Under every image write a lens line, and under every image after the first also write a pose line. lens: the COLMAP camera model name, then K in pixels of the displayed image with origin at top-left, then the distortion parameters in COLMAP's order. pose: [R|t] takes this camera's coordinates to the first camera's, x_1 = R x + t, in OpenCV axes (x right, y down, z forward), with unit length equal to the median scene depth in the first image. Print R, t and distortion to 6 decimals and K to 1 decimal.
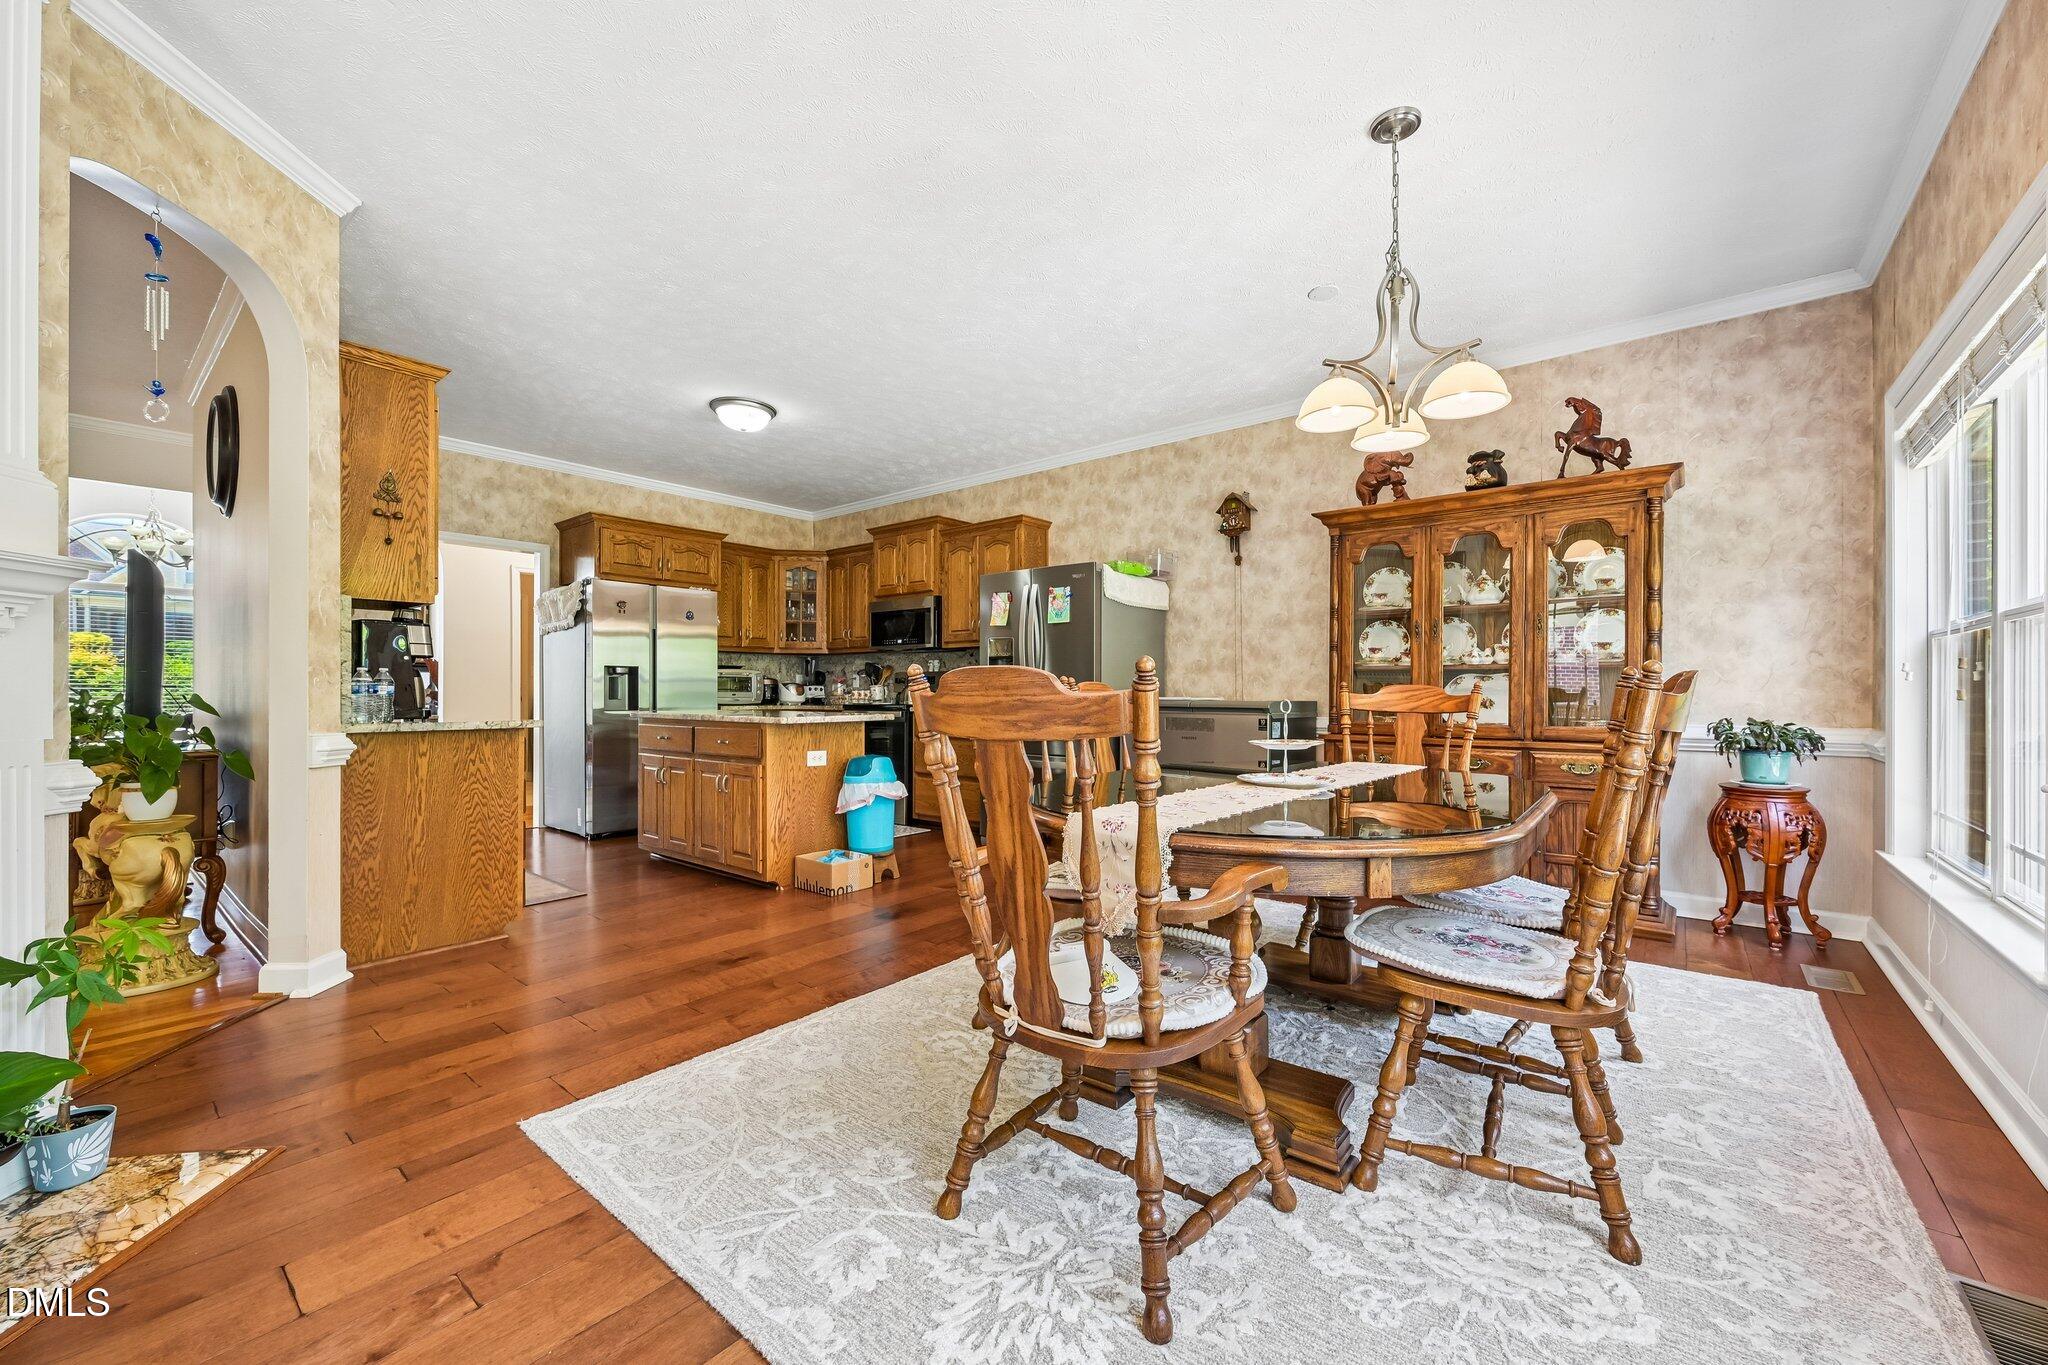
lens RADIAL K [[799.0, 0, 1025.1], [0, 799.0, 693.0], [0, 0, 1]] dist [0.000748, -0.000575]
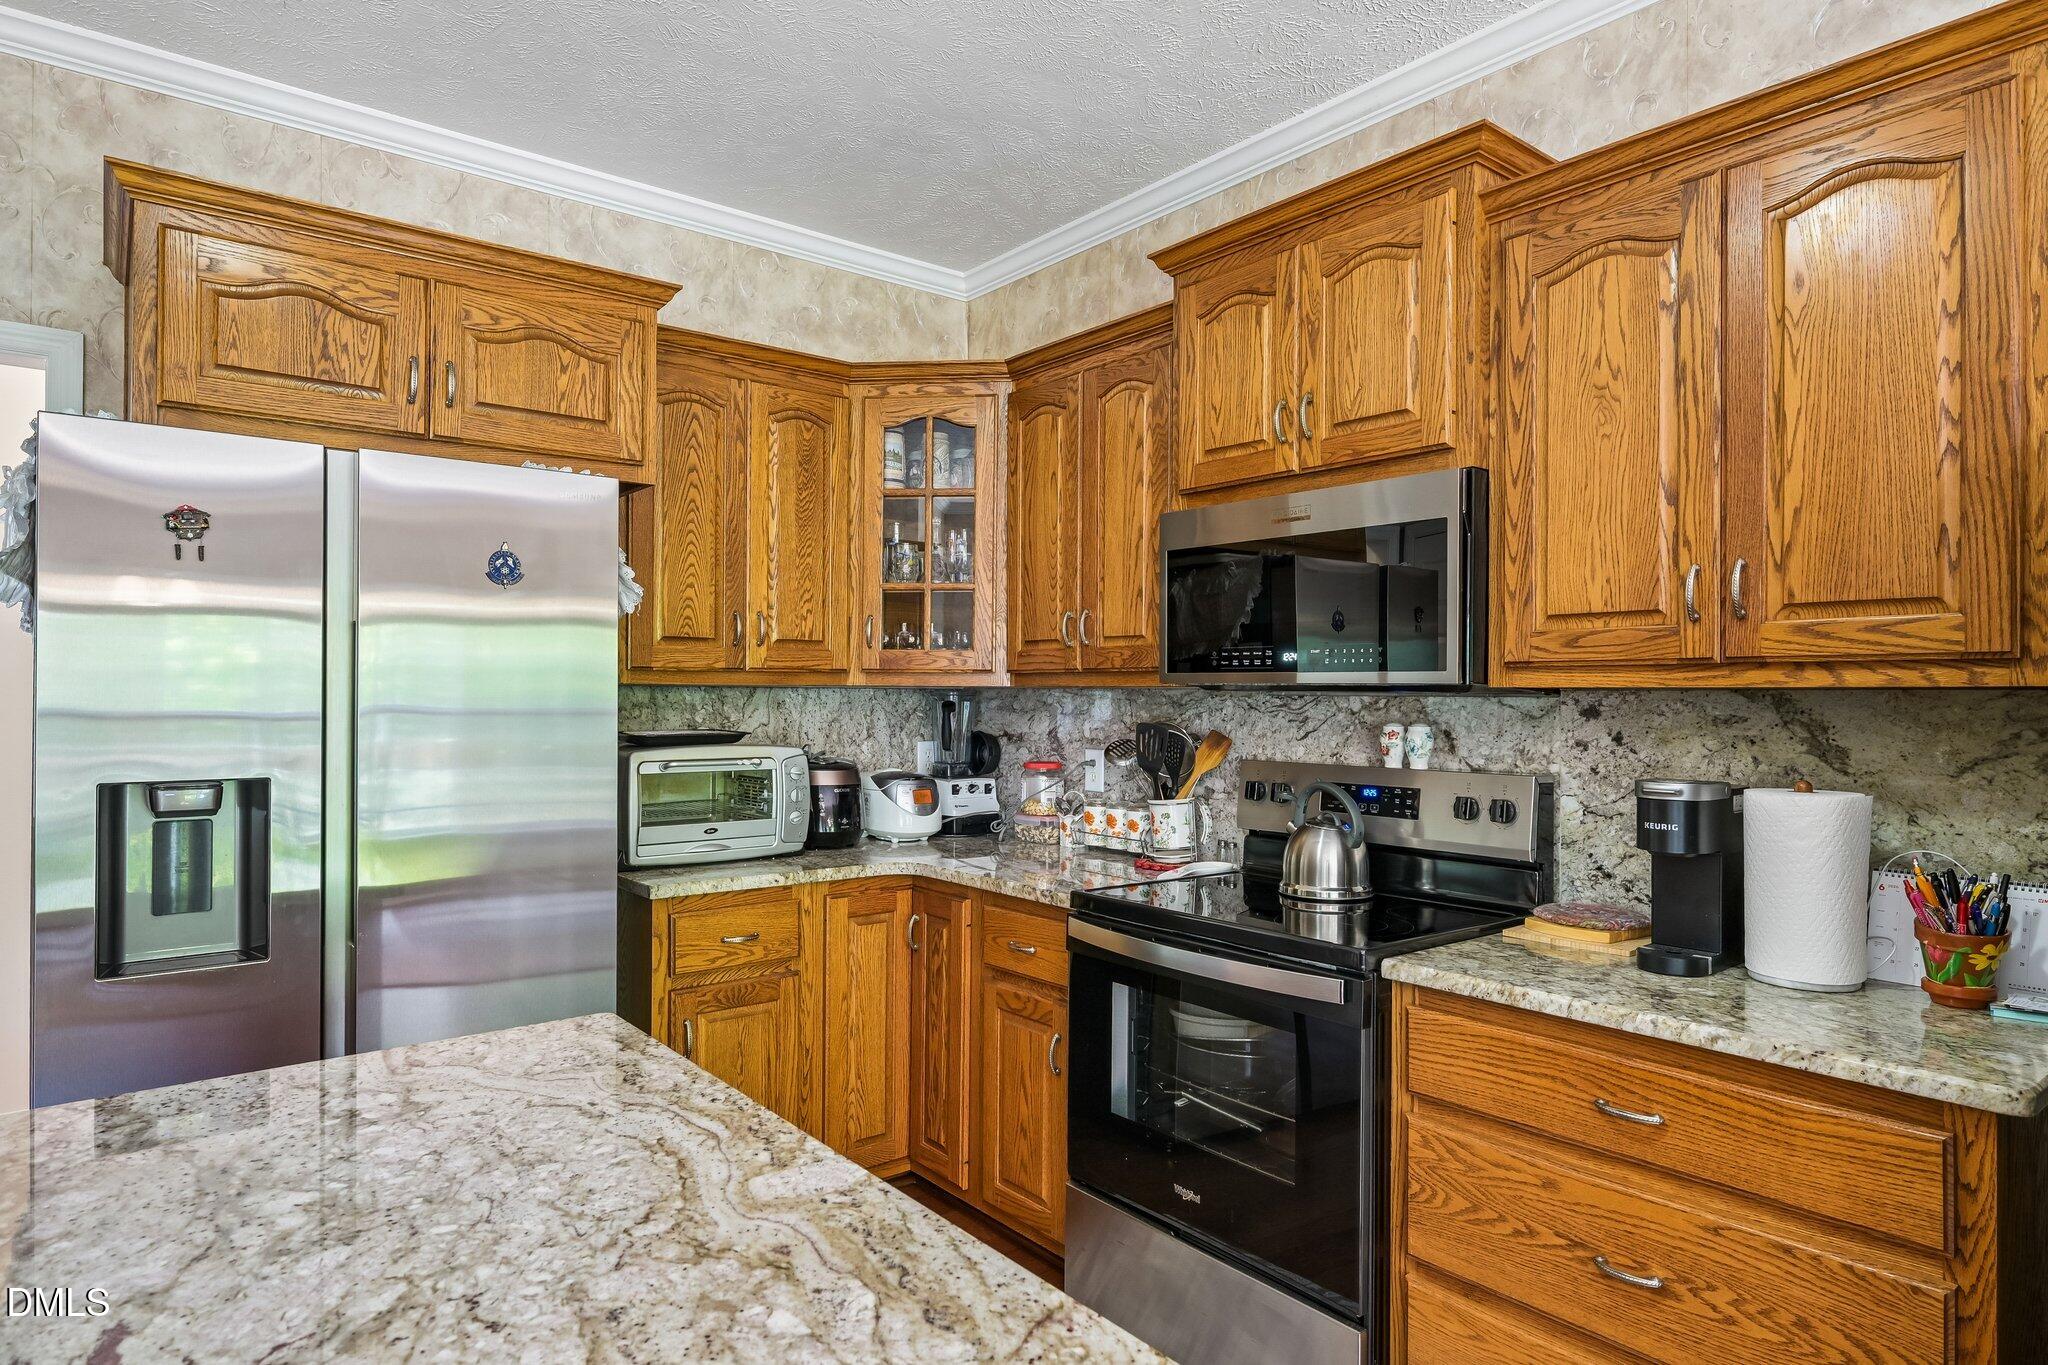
lens RADIAL K [[1162.8, 0, 1017.4], [0, 1162.8, 689.8], [0, 0, 1]] dist [-0.003216, -0.000028]
pose [[0.977264, 0.004197, -0.211985, -0.157122], [-0.004658, 0.999988, -0.001675, -0.051082], [0.211976, 0.002624, 0.977271, 0.590829]]
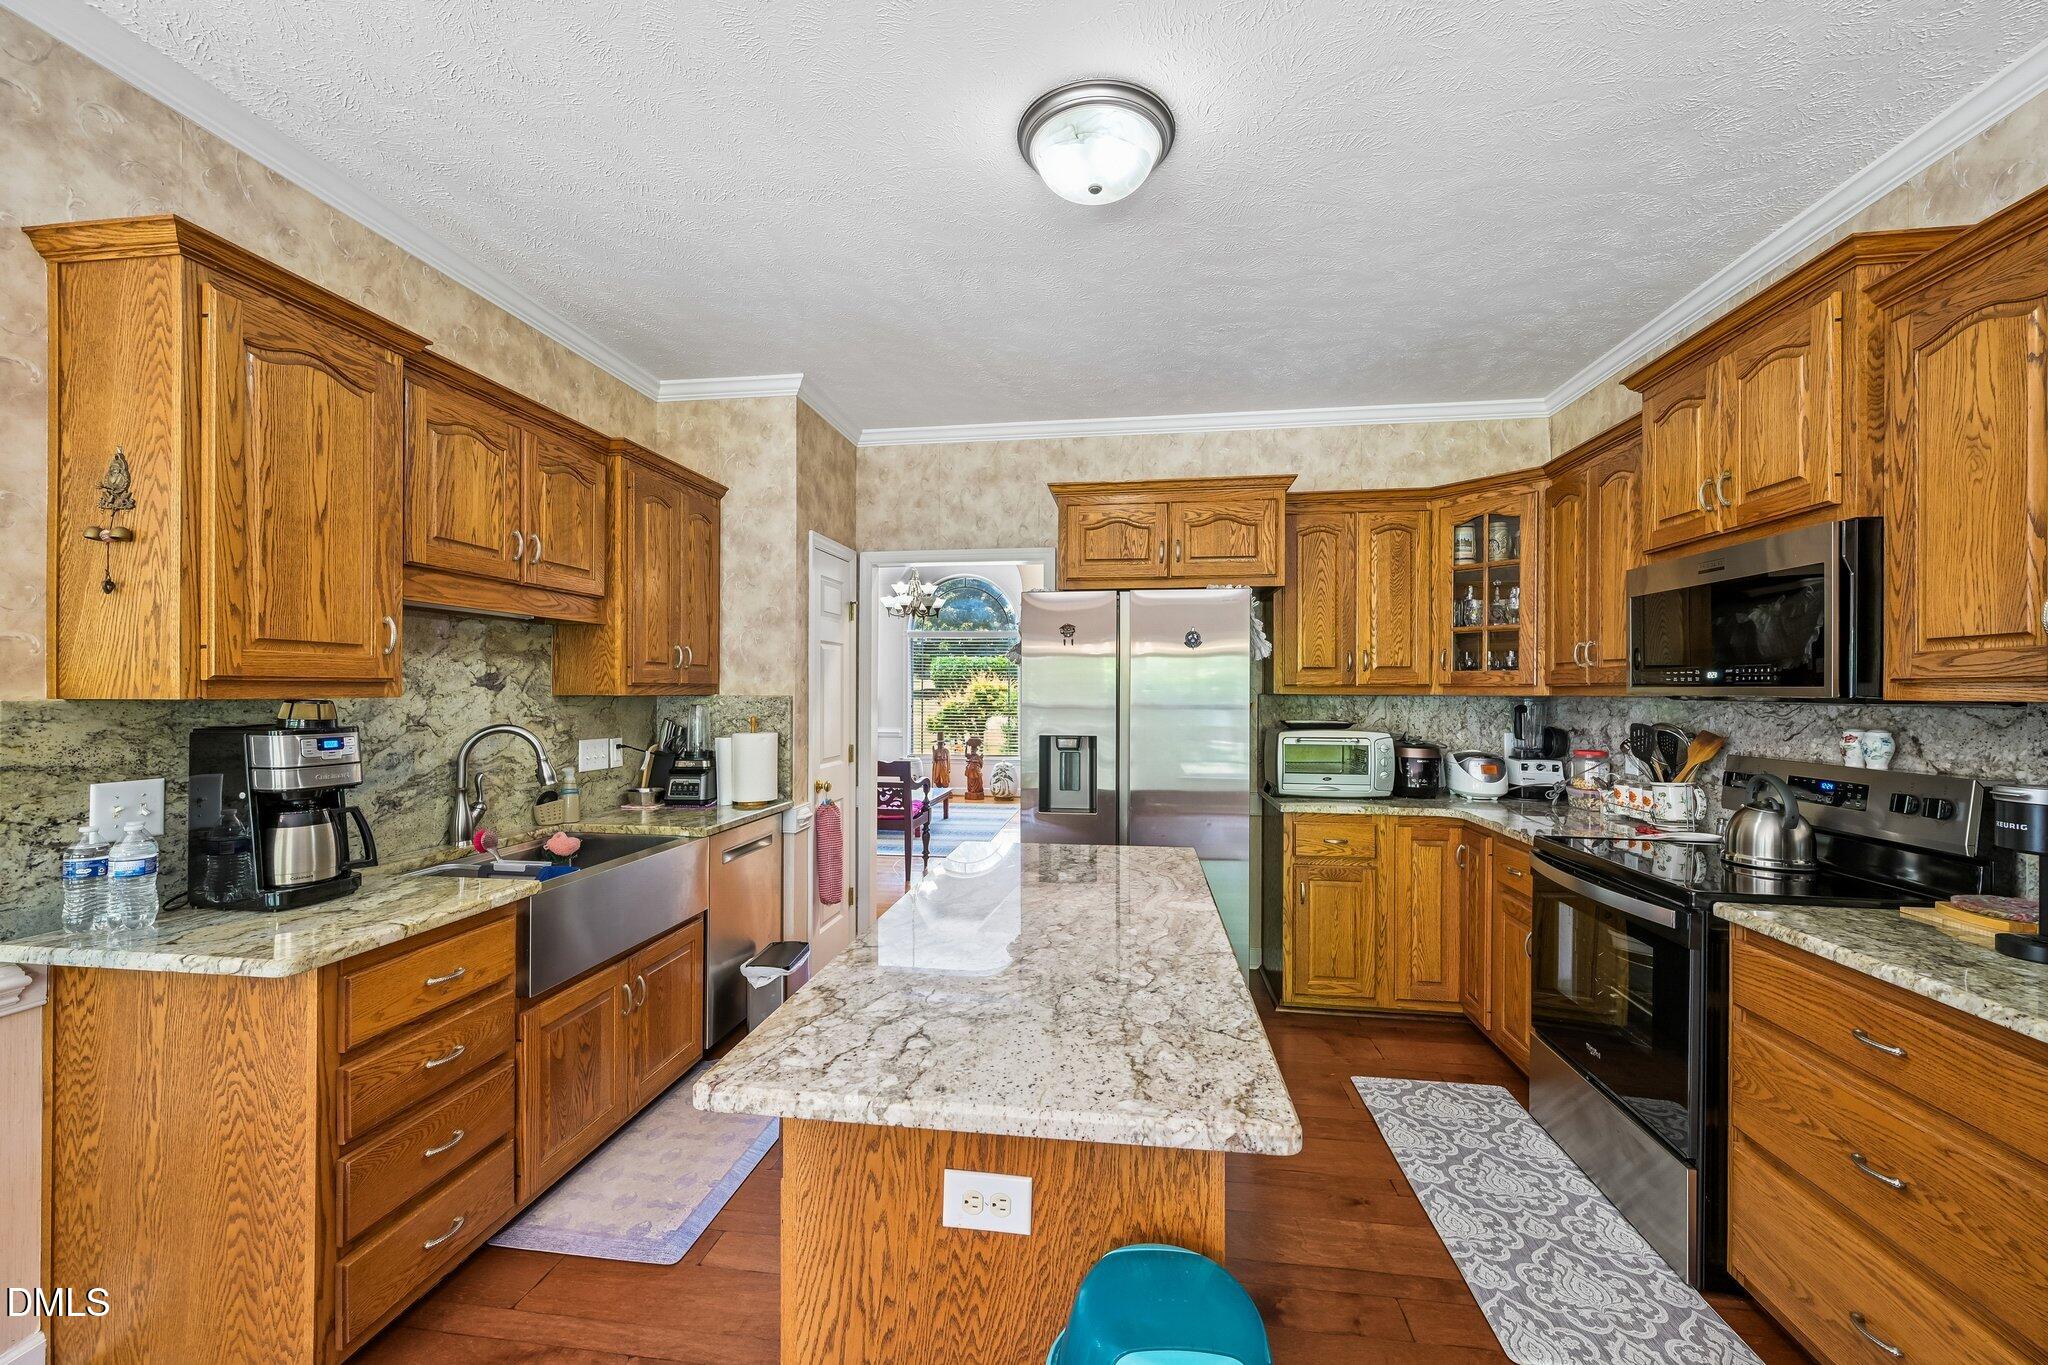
lens RADIAL K [[799.0, 0, 1027.5], [0, 799.0, 688.9], [0, 0, 1]] dist [0.000748, -0.000575]
pose [[0.518465, -0.000586, -0.855099, -0.017625], [-0.002825, 0.999993, -0.002398, -0.055179], [0.855094, 0.003659, 0.518460, 0.556084]]
